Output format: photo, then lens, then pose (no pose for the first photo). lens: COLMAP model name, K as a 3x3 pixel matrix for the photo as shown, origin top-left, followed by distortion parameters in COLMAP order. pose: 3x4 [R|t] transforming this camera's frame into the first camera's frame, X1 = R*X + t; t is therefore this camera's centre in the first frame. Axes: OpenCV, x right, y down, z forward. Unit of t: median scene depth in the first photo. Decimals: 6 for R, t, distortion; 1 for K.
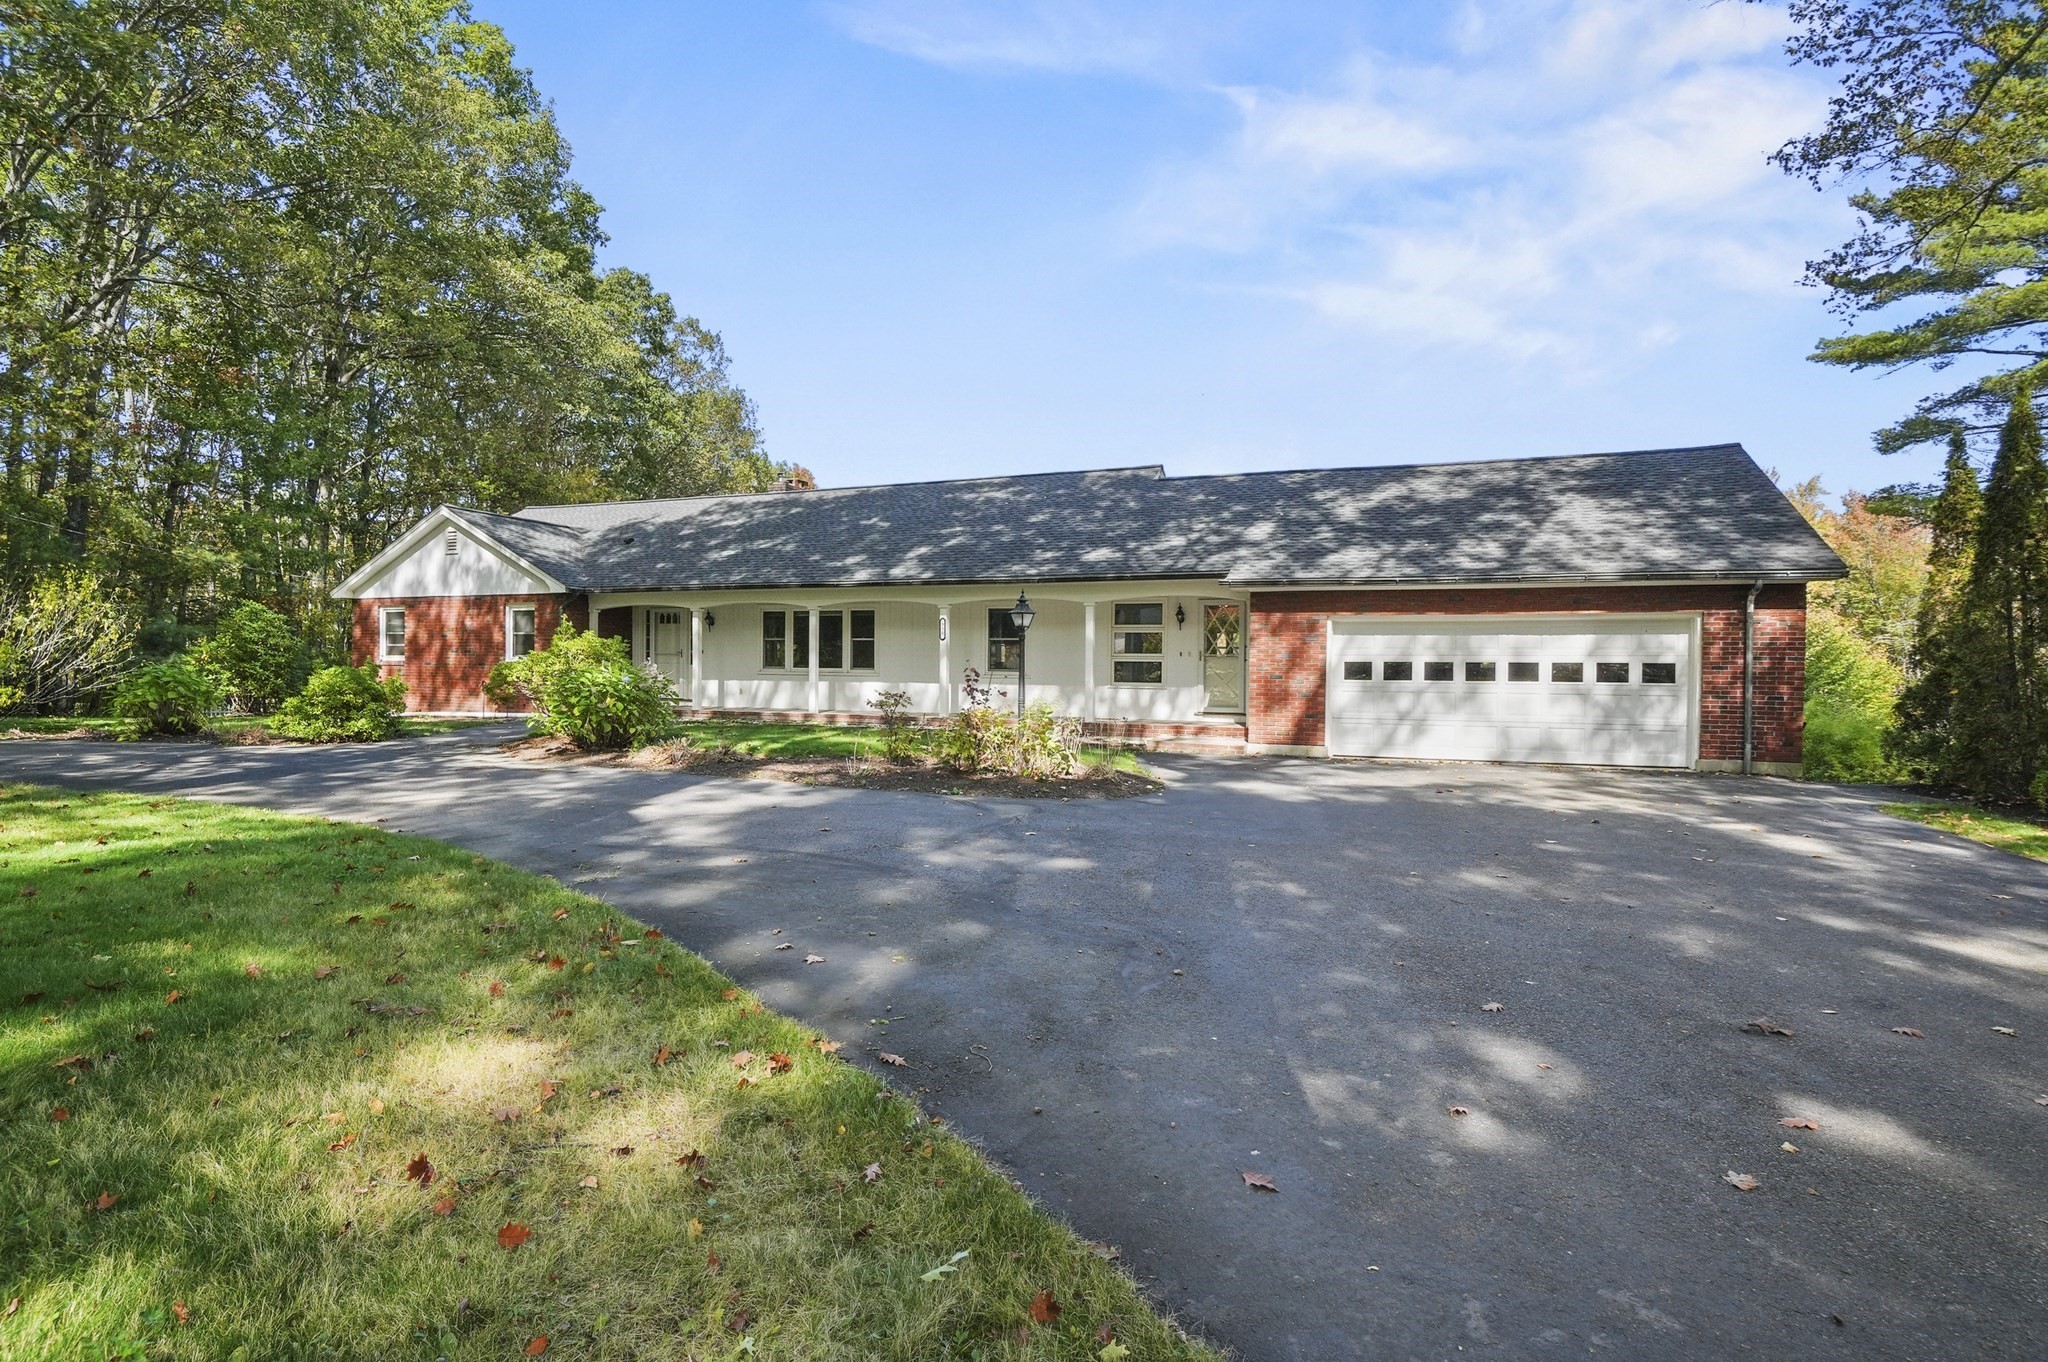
lens RADIAL K [[1008.2, 0, 1034.6], [0, 1008.2, 683.3], [0, 0, 1]] dist [-0.000886, 0.000015]
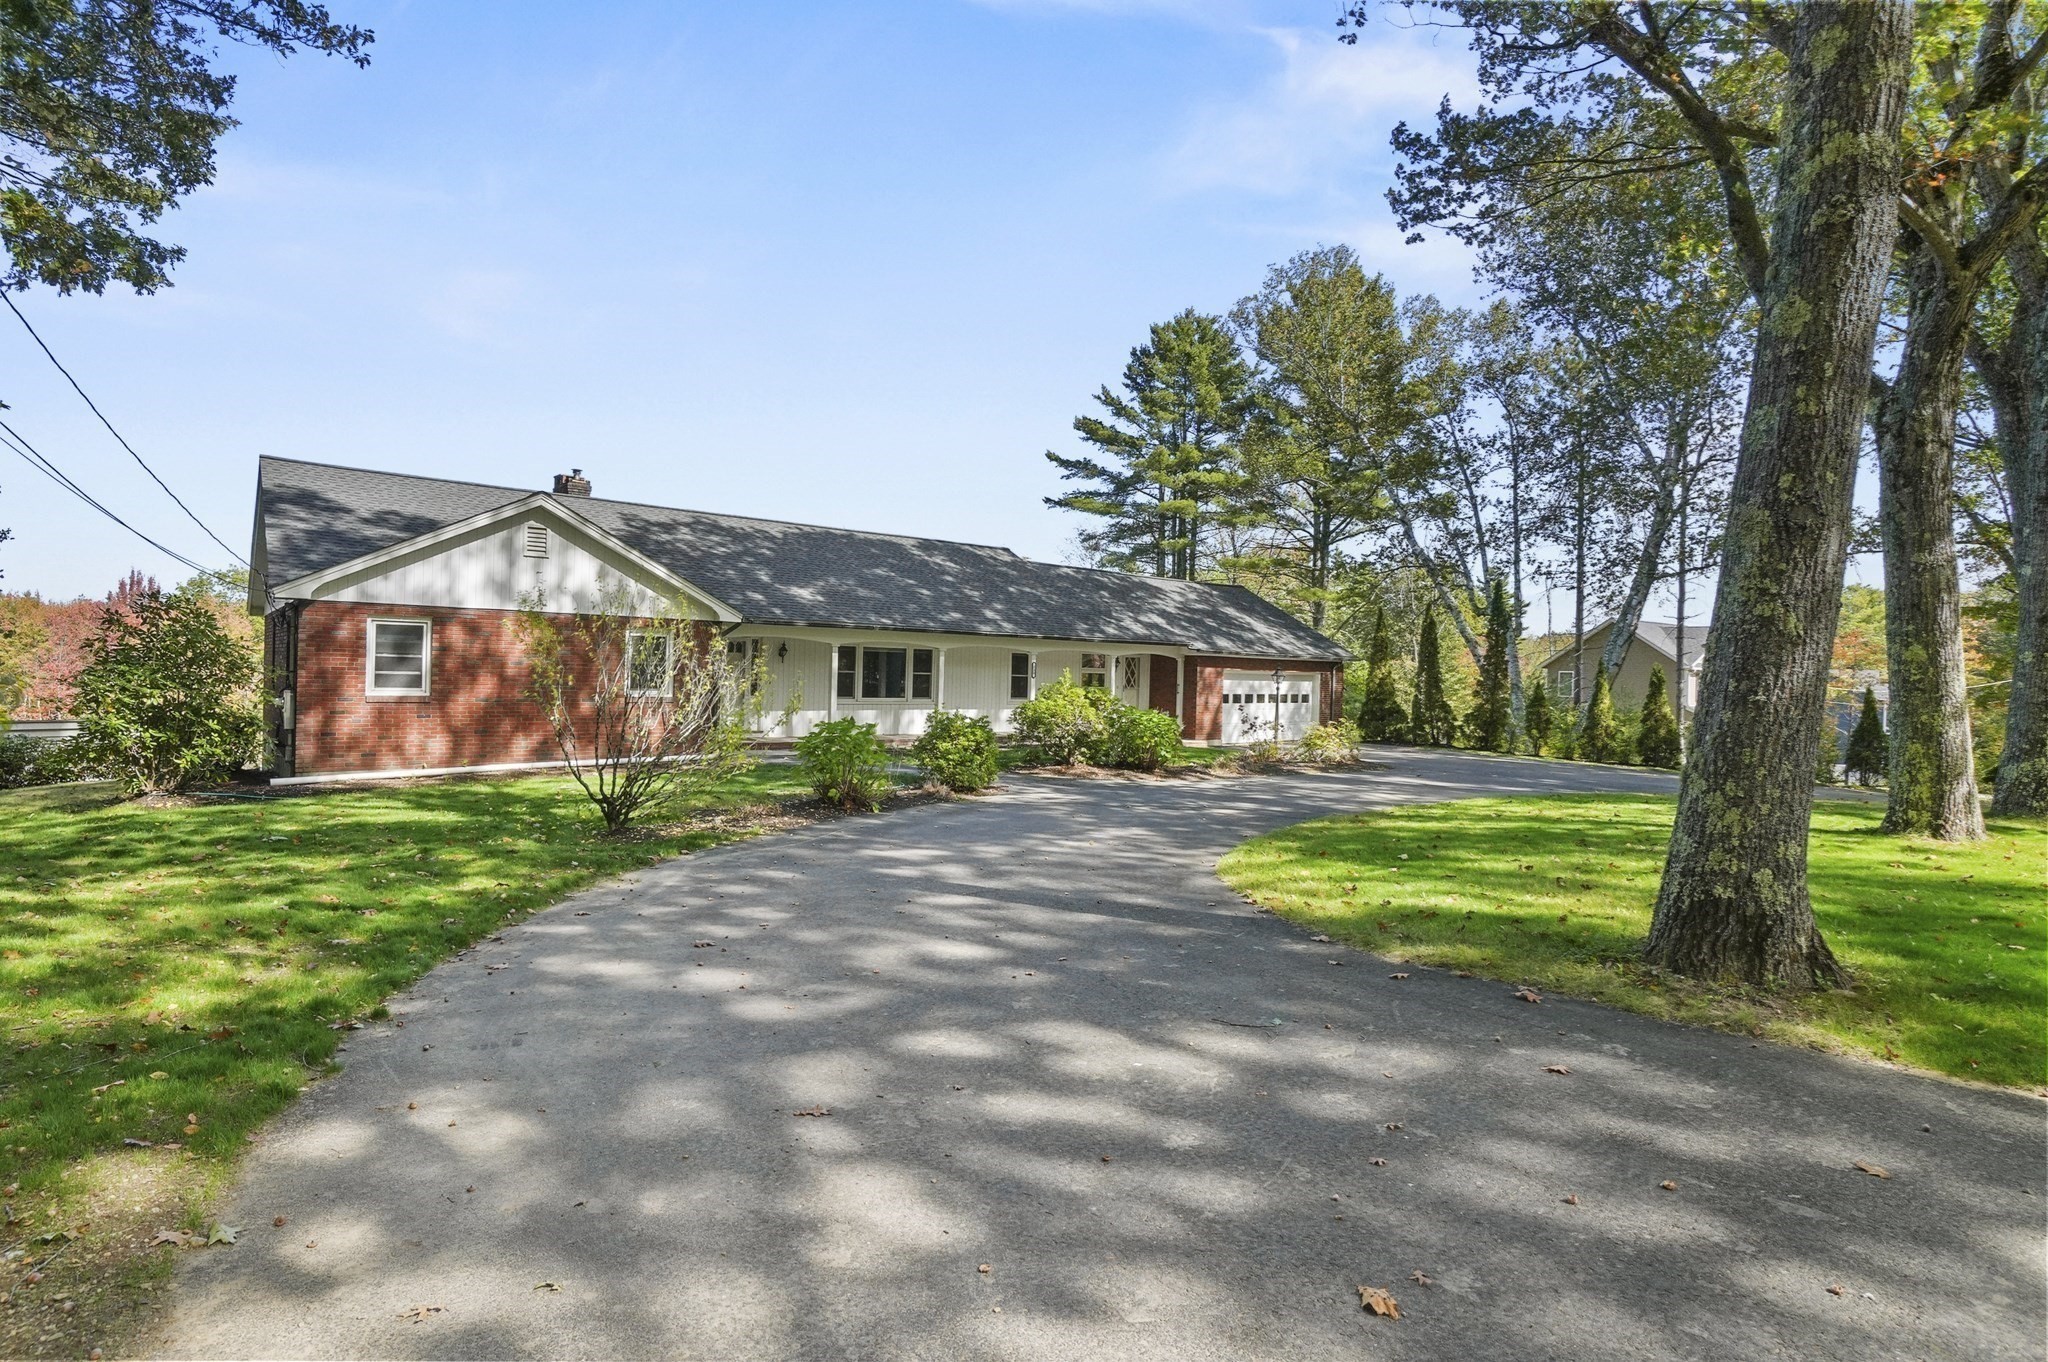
lens RADIAL K [[1008.2, 0, 1034.6], [0, 1008.2, 683.3], [0, 0, 1]] dist [-0.000886, 0.000015]
pose [[0.577731, 0.007663, 0.816191, -1.087986], [0.014617, 0.999698, -0.019733, -0.006545], [-0.816096, 0.023331, 0.577445, 0.184641]]
